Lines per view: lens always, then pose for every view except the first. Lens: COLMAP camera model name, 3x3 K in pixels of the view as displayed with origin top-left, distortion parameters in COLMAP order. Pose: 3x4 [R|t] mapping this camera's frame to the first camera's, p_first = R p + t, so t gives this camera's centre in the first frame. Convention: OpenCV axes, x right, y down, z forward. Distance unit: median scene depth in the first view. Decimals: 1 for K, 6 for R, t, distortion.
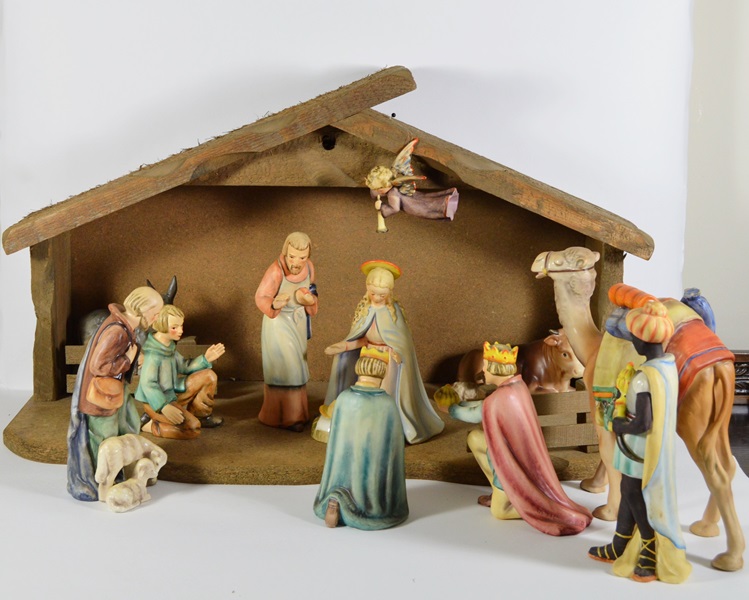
lens RADIAL K [[1085.9, 0, 277.1], [0, 1085.9, 282.1], [0, 0, 1]] dist [-0.059191, 0.000000]
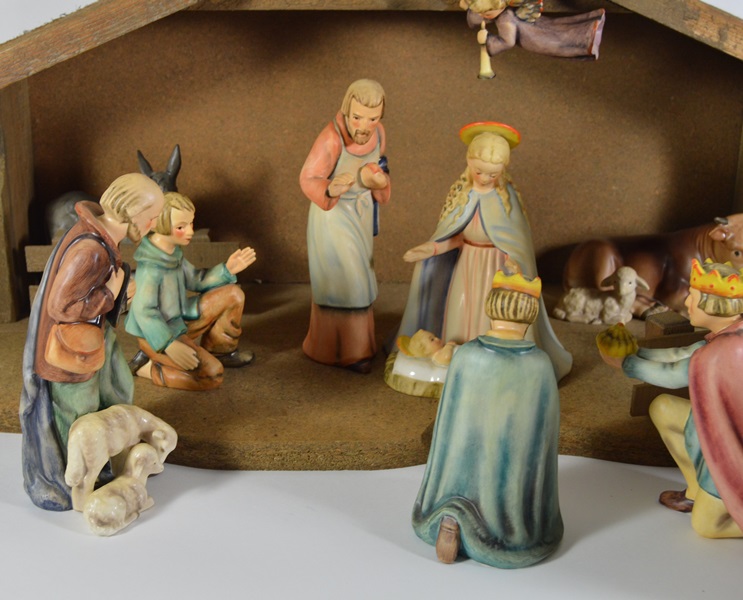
lens RADIAL K [[1077.2, 0, 291.7], [0, 1077.2, 294.4], [0, 0, 1]] dist [-0.059191, 0.000000]
pose [[0.999728, -0.015224, 0.017674, -0.037838], [0.012343, 0.988150, 0.152991, -0.016924], [-0.019794, -0.152732, 0.988069, 0.330490]]
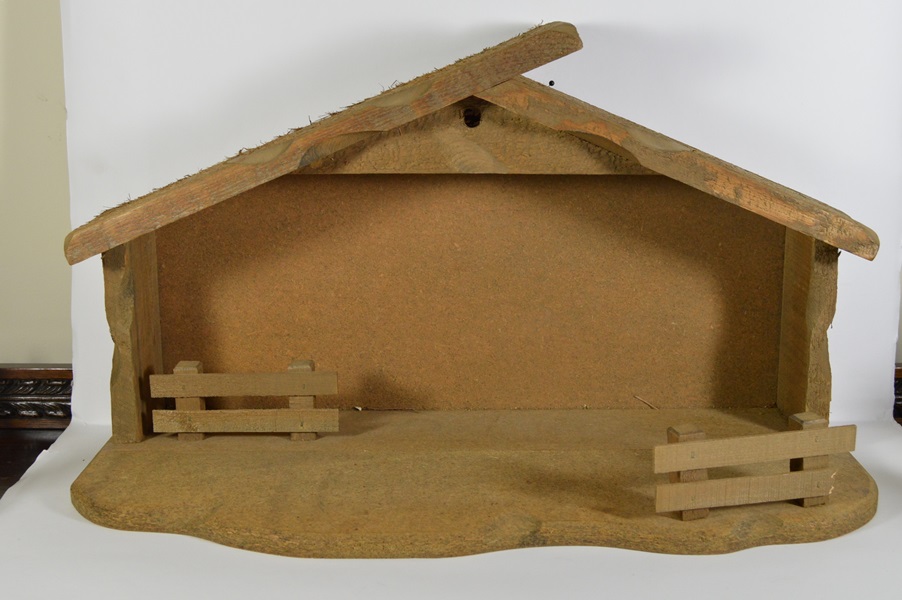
lens RADIAL K [[1140.0, 0, 436.1], [0, 1140.0, 314.3], [0, 0, 1]] dist [-0.055605, 0.000000]
pose [[0.999659, -0.015782, 0.020802, 0.001501], [0.014954, 0.999112, 0.039378, -0.018606], [-0.021405, -0.039054, 0.999008, 0.165840]]
